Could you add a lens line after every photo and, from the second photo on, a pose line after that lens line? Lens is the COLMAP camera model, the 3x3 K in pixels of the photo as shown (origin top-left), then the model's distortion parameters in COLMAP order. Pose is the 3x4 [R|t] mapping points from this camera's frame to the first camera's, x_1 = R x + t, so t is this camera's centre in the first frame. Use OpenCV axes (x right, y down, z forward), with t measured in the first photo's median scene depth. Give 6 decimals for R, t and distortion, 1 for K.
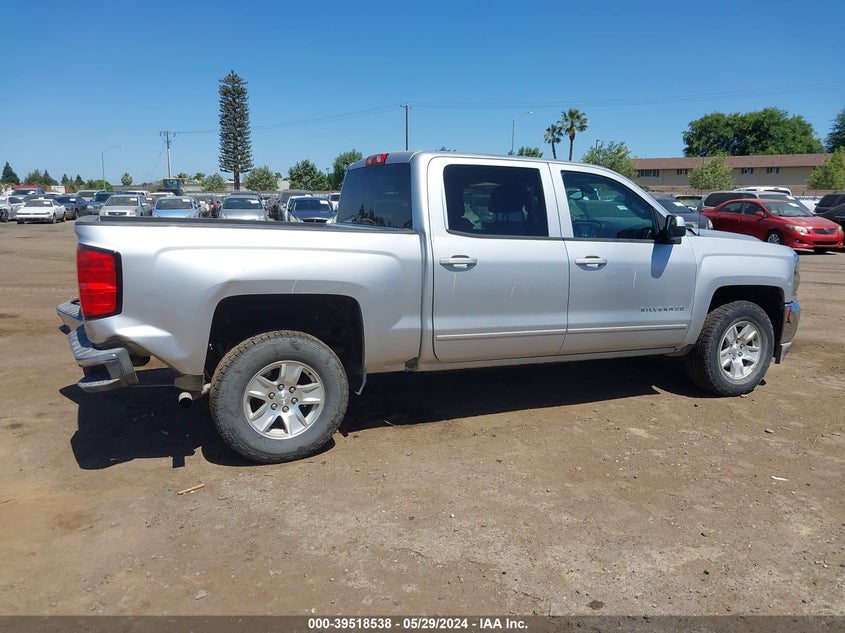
lens RADIAL K [[674.6, 0, 422.5], [0, 674.6, 316.5], [0, 0, 1]] dist [0.048512, -0.054576]
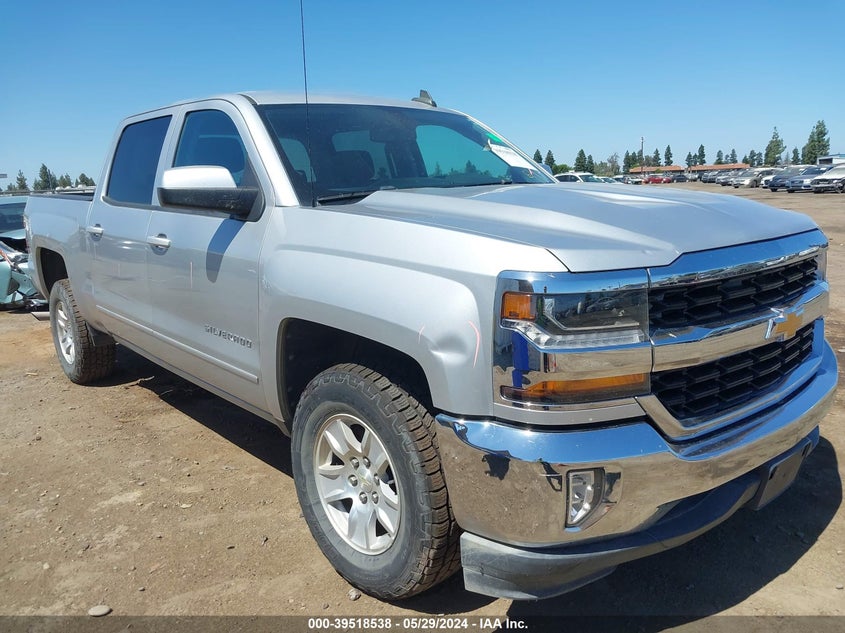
lens RADIAL K [[674.6, 0, 422.5], [0, 674.6, 316.5], [0, 0, 1]] dist [0.048512, -0.054576]
pose [[0.279102, 0.156541, -0.947416, 1.004830], [-0.124544, 0.984191, 0.125927, -0.127230], [0.952151, 0.082848, 0.294186, 1.063648]]
